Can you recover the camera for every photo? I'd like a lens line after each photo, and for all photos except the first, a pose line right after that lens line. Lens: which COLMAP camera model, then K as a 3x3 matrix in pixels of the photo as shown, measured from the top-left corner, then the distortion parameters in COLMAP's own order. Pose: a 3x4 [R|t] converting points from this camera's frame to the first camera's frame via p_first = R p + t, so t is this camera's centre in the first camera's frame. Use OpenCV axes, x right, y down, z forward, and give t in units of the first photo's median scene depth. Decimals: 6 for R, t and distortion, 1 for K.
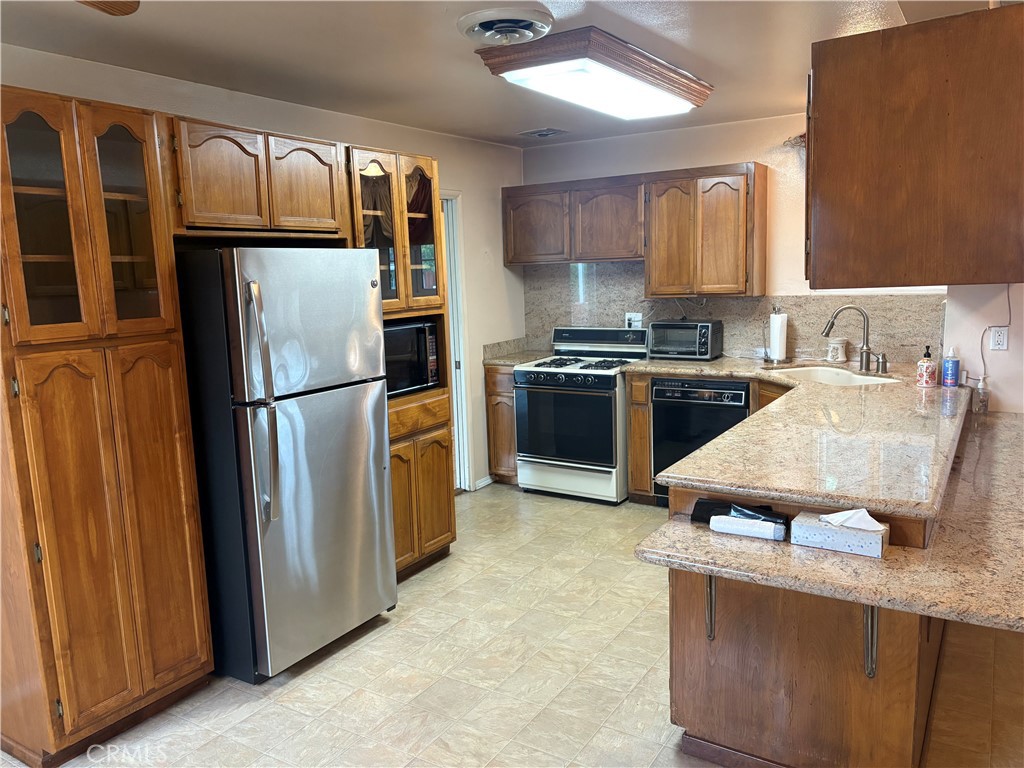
lens RADIAL K [[773.0, 0, 510.0], [0, 773.0, 382.7], [0, 0, 1]] dist [0.046670, -0.046695]
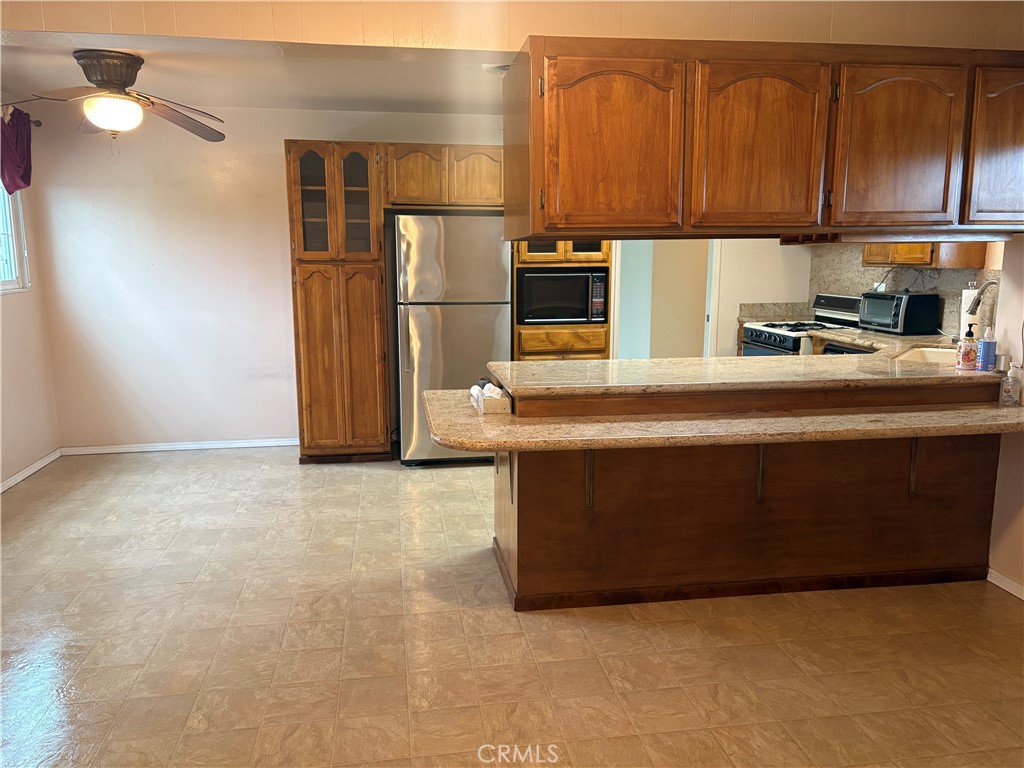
lens RADIAL K [[773.0, 0, 509.9], [0, 773.0, 387.8], [0, 0, 1]] dist [0.046670, -0.046695]
pose [[0.652568, 0.161829, -0.740247, 0.976384], [-0.133127, 0.986218, 0.098243, 0.008405], [0.745944, 0.034436, 0.665118, 0.007664]]
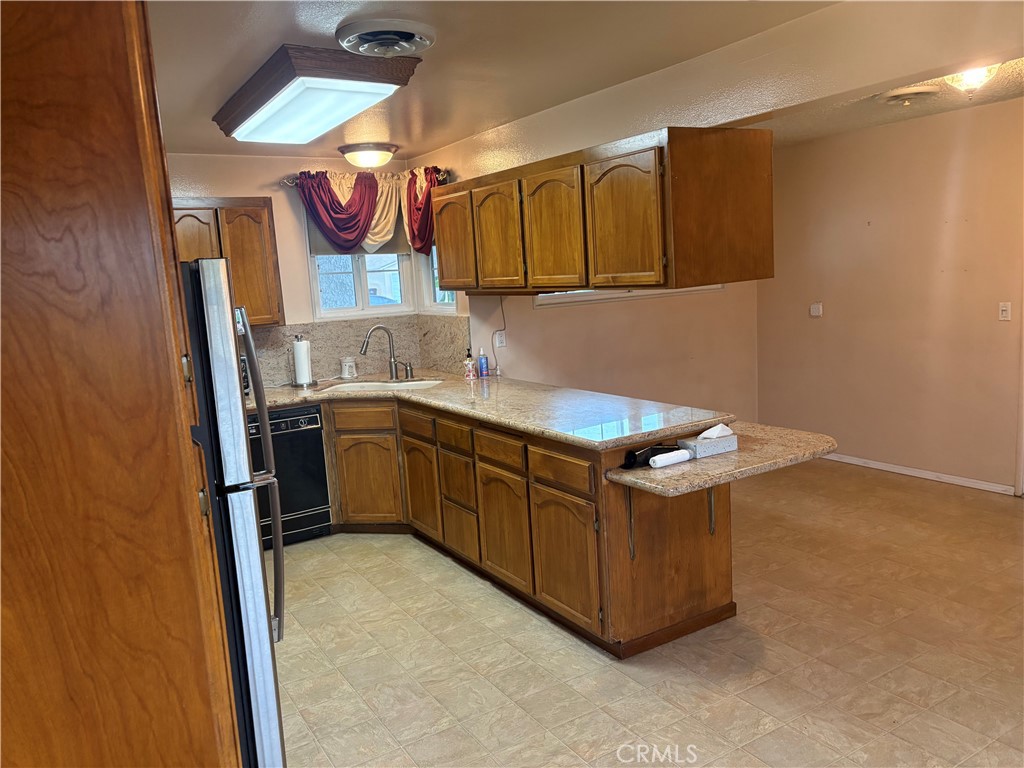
lens RADIAL K [[773.0, 0, 510.1], [0, 773.0, 380.7], [0, 0, 1]] dist [0.046670, -0.046695]
pose [[0.445276, -0.117694, 0.887625, -0.686670], [0.178165, 0.983147, 0.040983, -0.039627], [-0.877489, 0.139895, 0.458741, 0.387369]]
